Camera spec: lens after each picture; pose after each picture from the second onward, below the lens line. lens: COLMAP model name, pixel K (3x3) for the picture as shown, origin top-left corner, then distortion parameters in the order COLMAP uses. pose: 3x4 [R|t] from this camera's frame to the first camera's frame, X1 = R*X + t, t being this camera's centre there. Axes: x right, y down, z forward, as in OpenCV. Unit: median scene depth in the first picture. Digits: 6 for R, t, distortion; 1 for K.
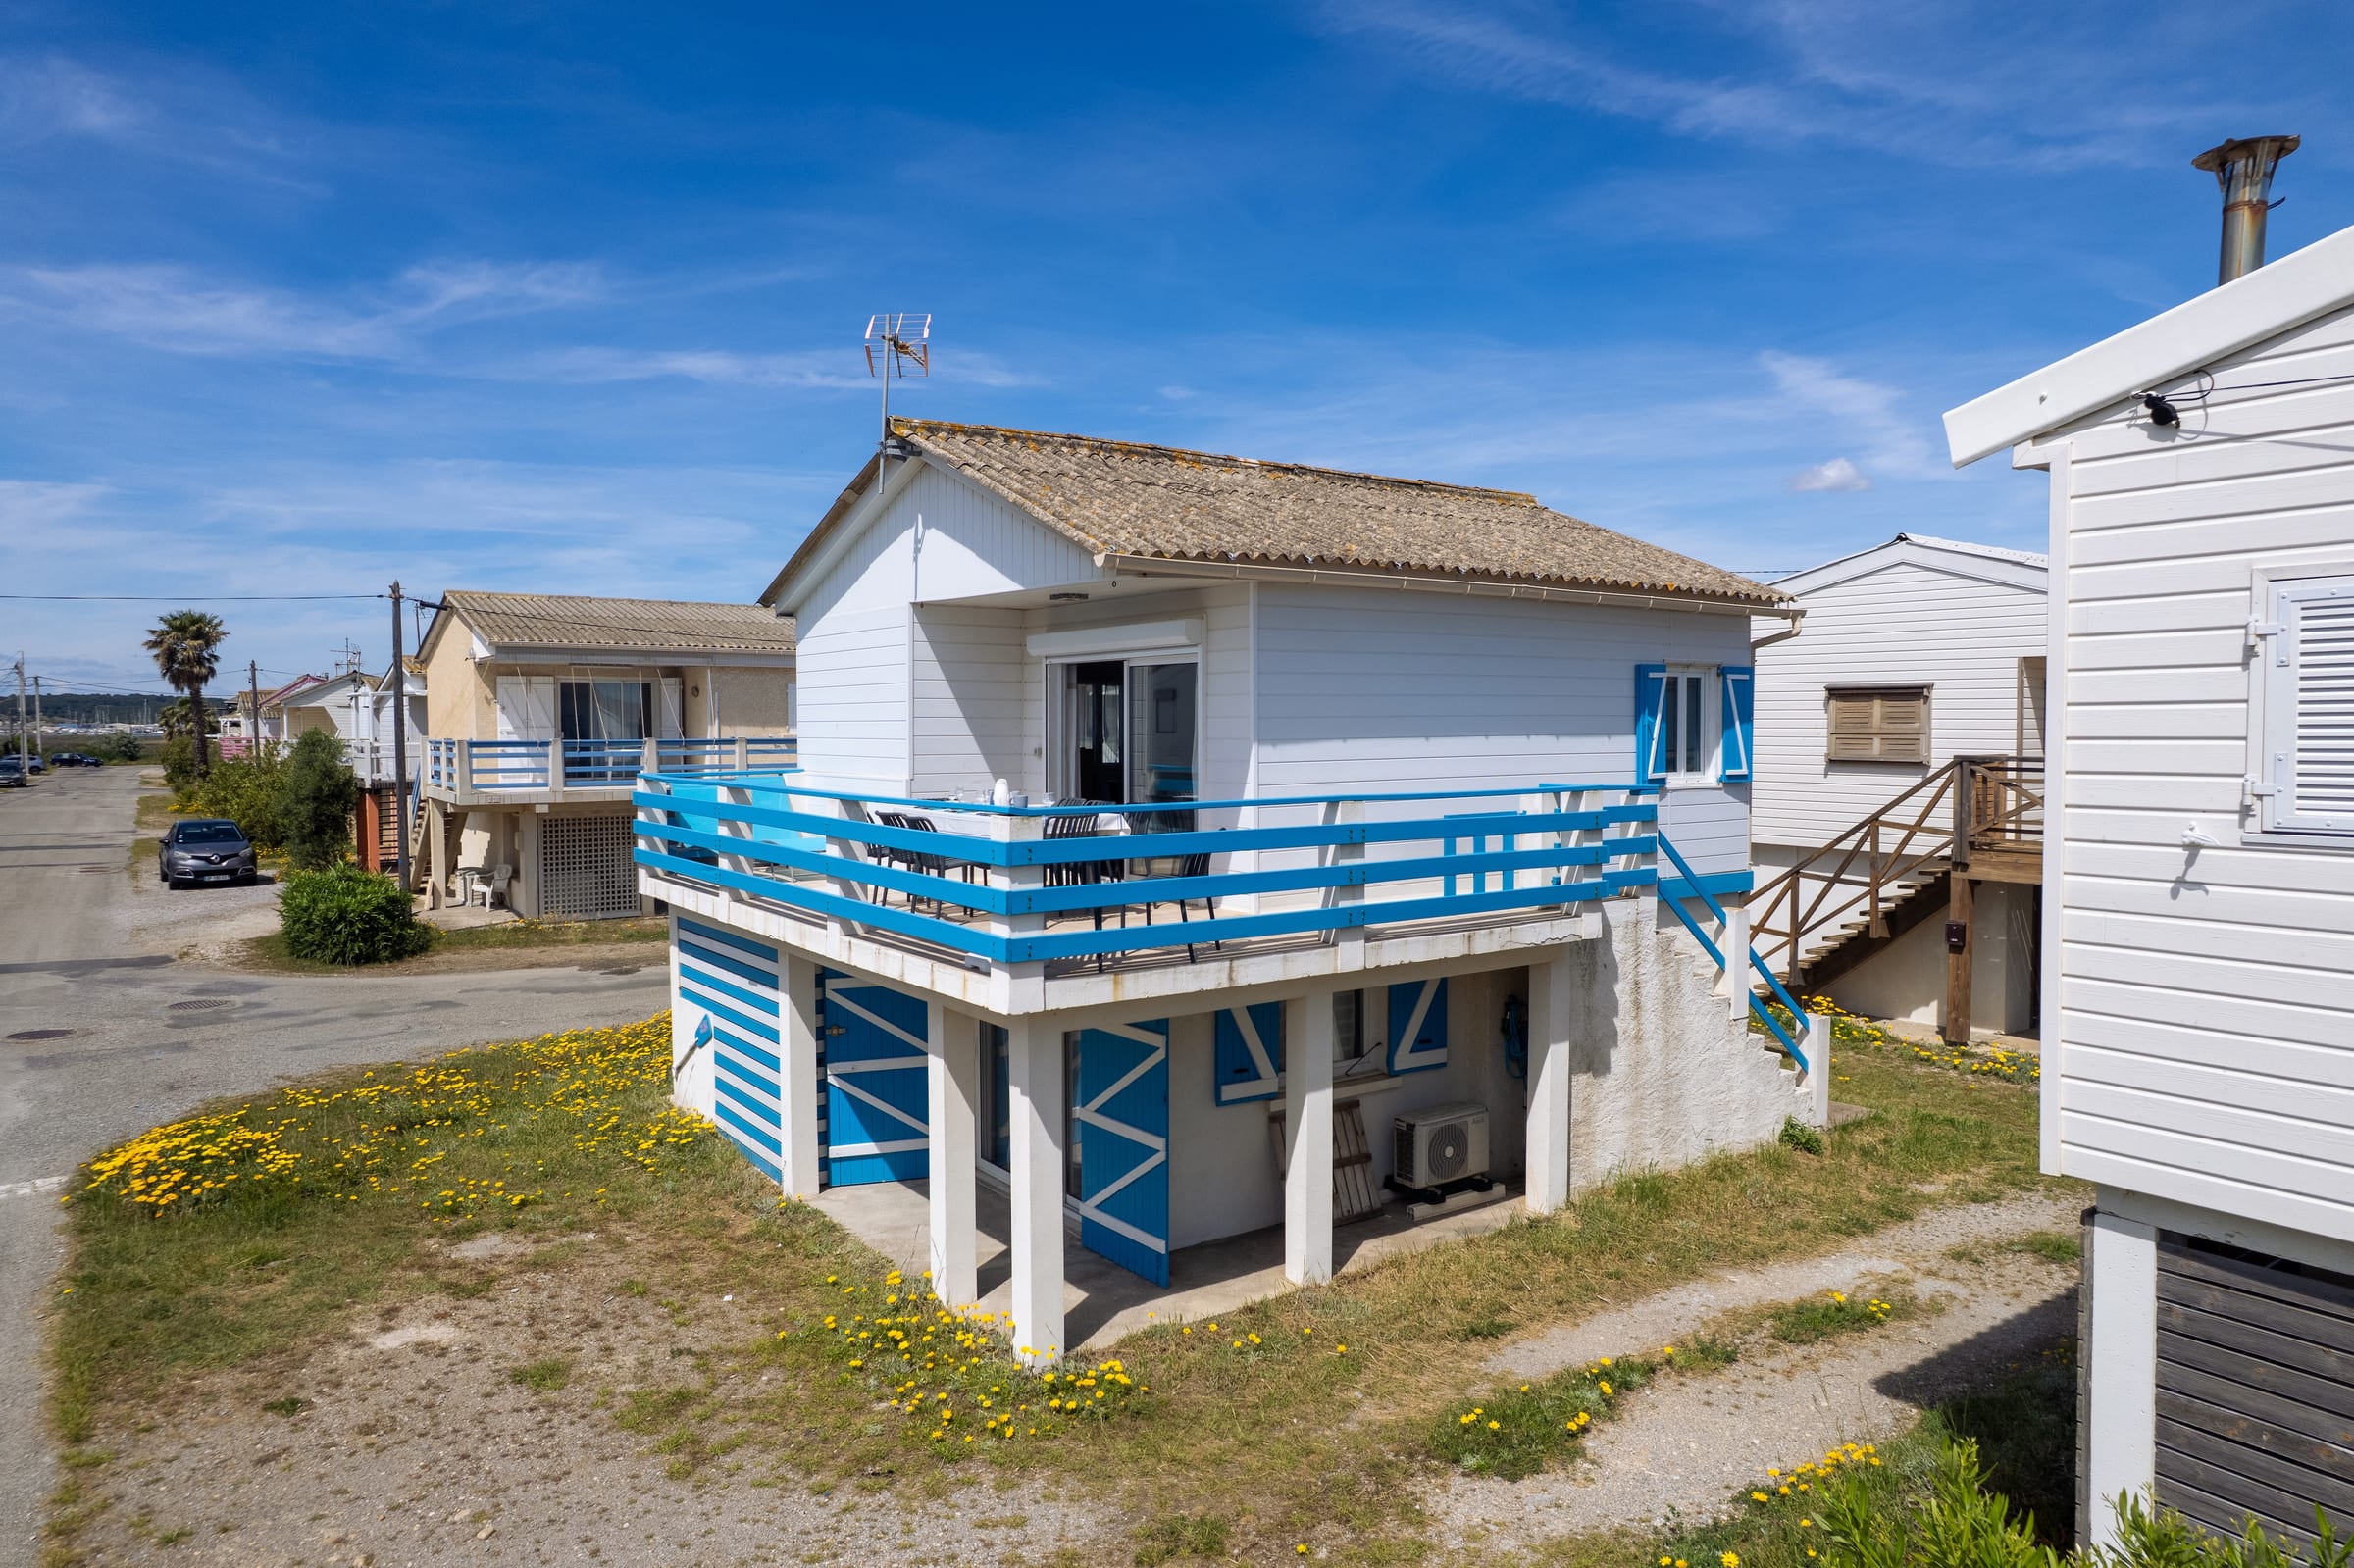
lens RADIAL K [[1496.1, 0, 1177.0], [0, 1496.1, 784.0], [0, 0, 1]] dist [-0.072648, 0.083033]
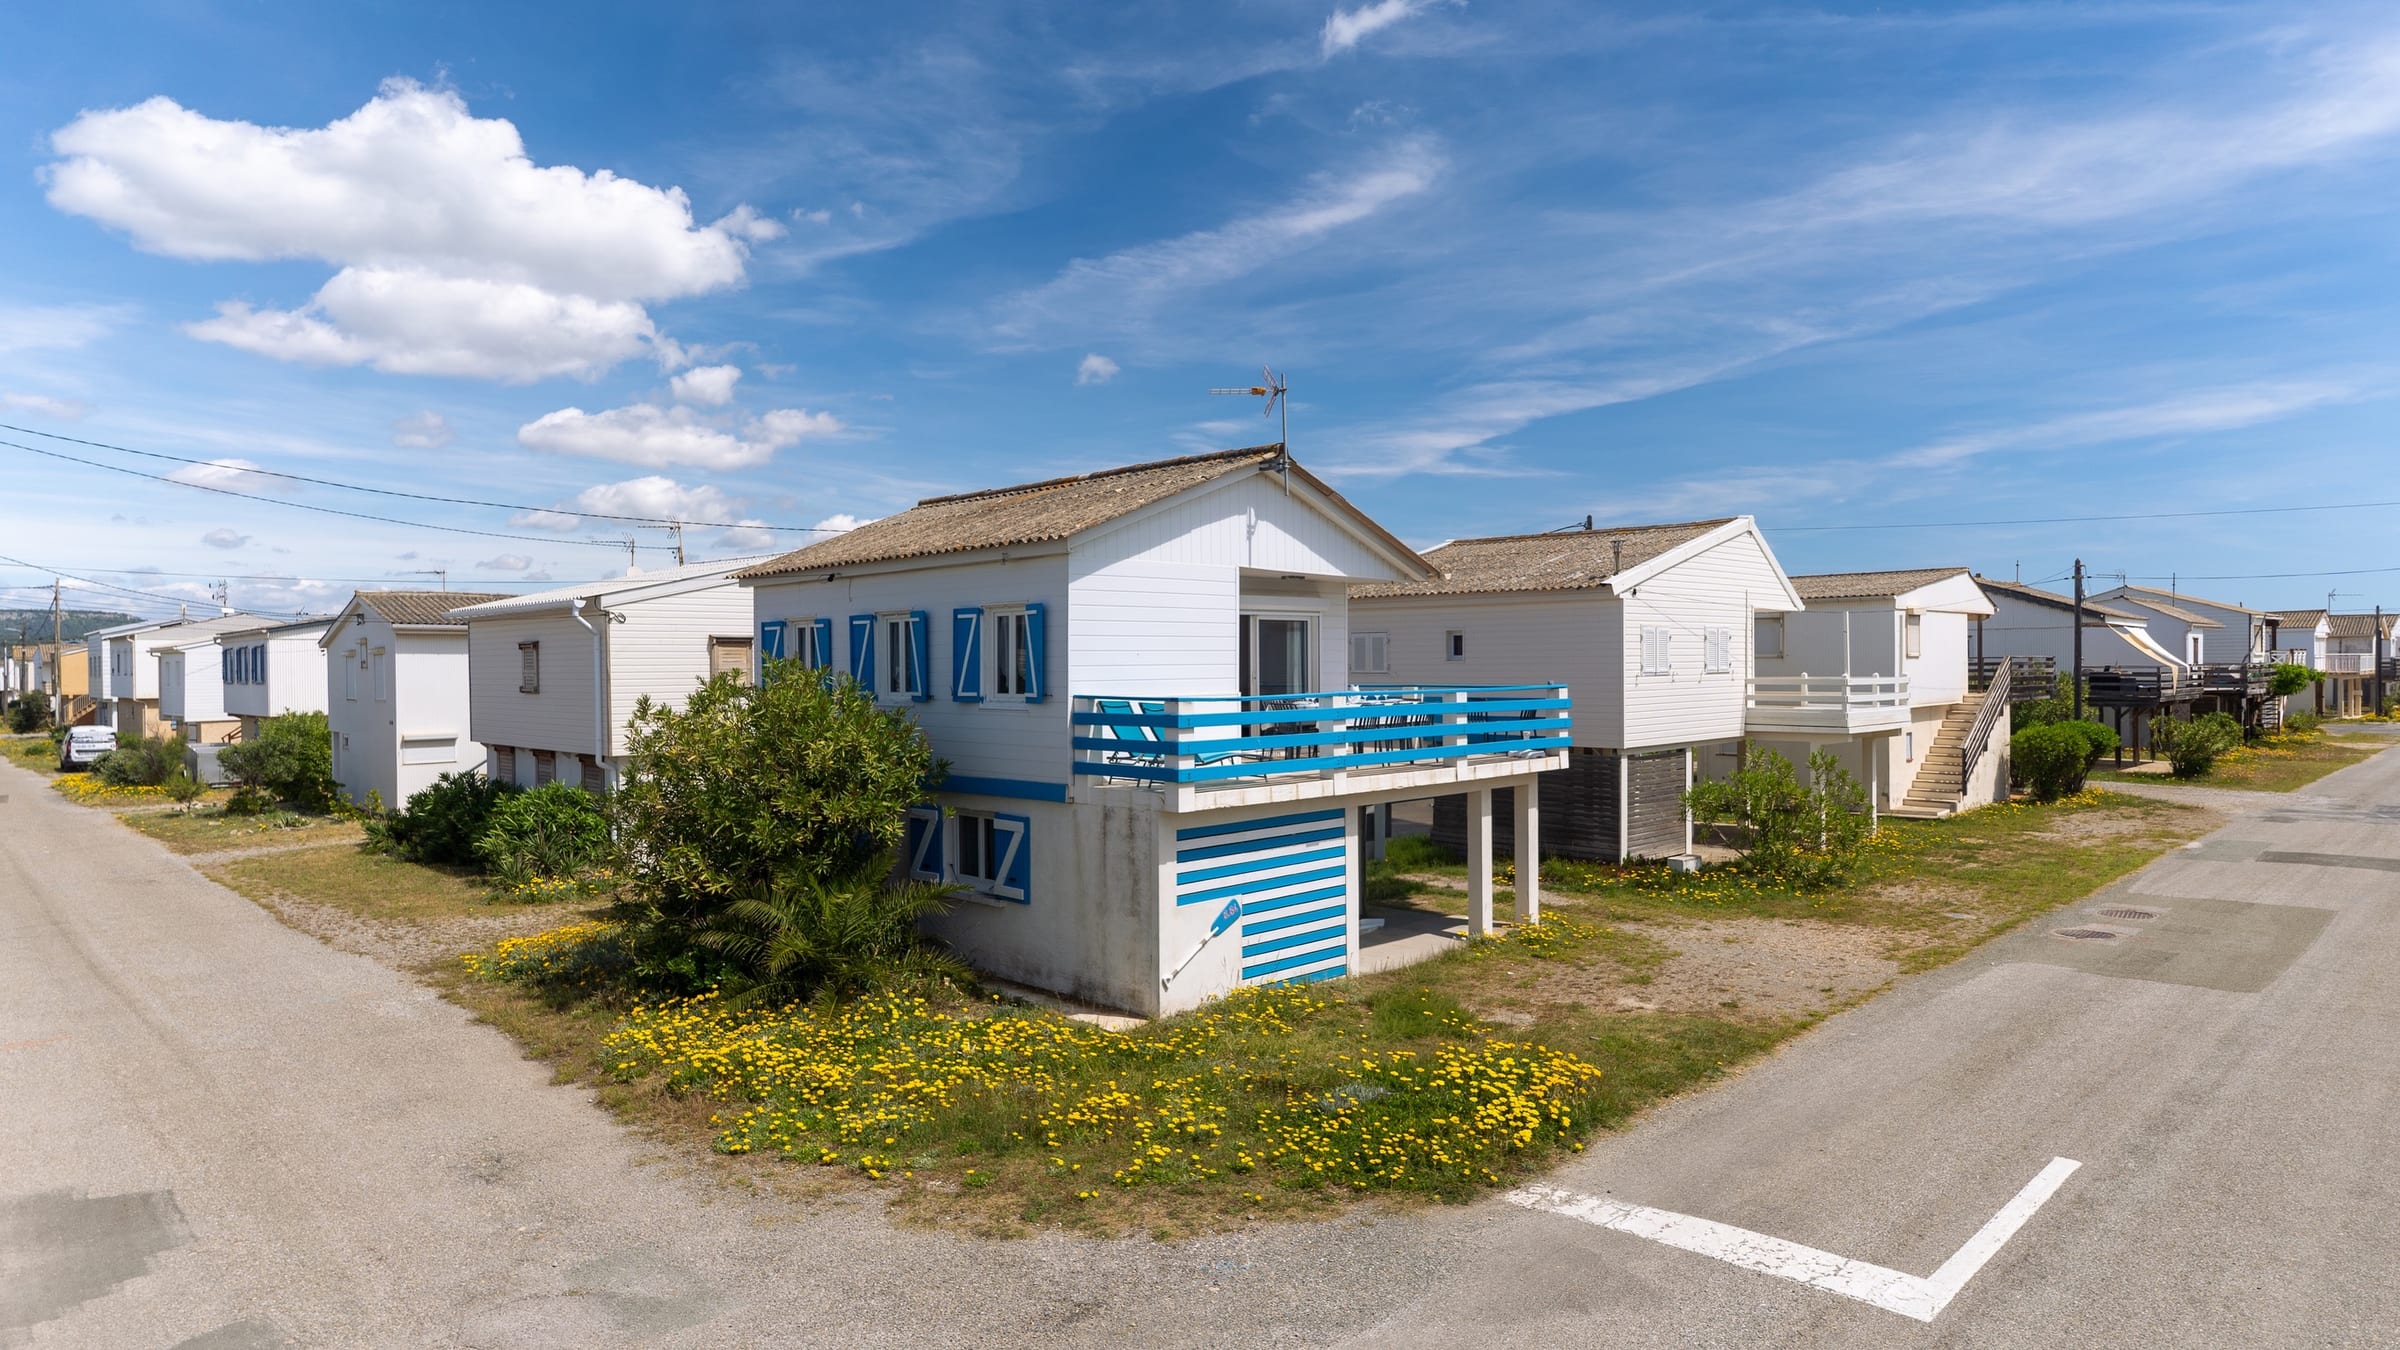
lens RADIAL K [[1345.3, 0, 1200.0], [0, 1345.3, 675.0], [0, 0, 1]] dist [-0.000207, -0.010810]
pose [[-0.139358, -0.003996, 0.990234, -1.505260], [0.047695, 0.998804, 0.010743, -0.037995], [-0.989093, 0.048727, -0.139001, 1.284133]]
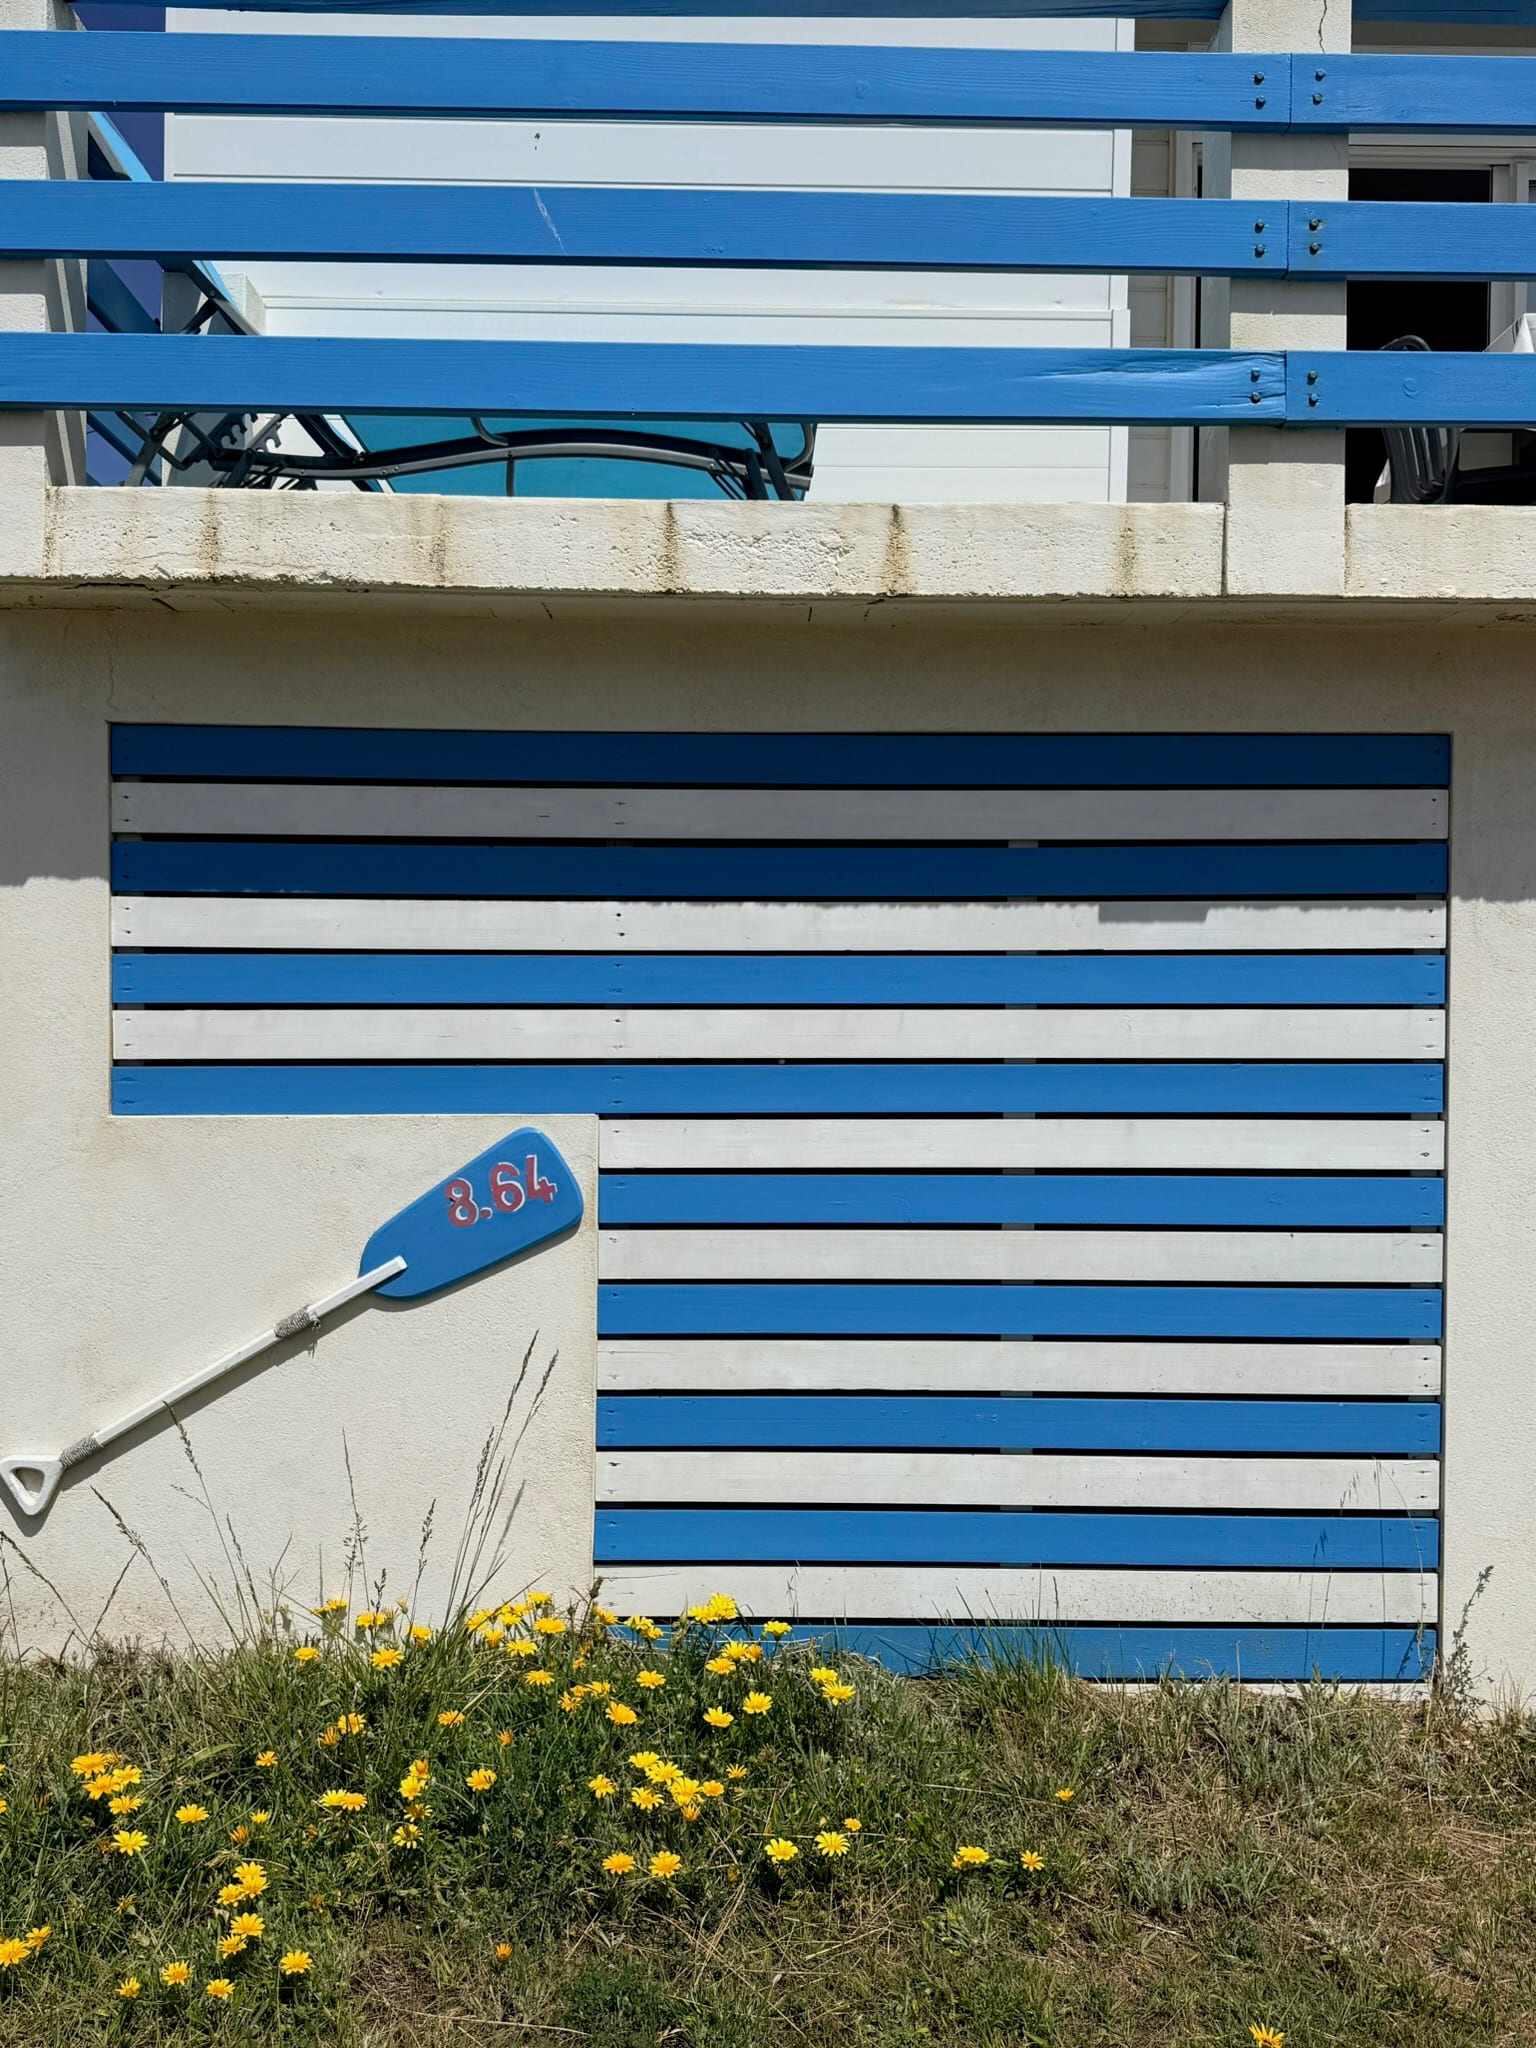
lens RADIAL K [[1830.5, 0, 768.0], [0, 1830.5, 1024.0], [0, 0, 1]] dist [0.273199, -0.523758]
pose [[0.557612, -0.009699, 0.830045, -0.581049], [0.024187, 0.999697, -0.004567, 0.155774], [-0.829749, 0.022622, 0.557678, 0.896390]]
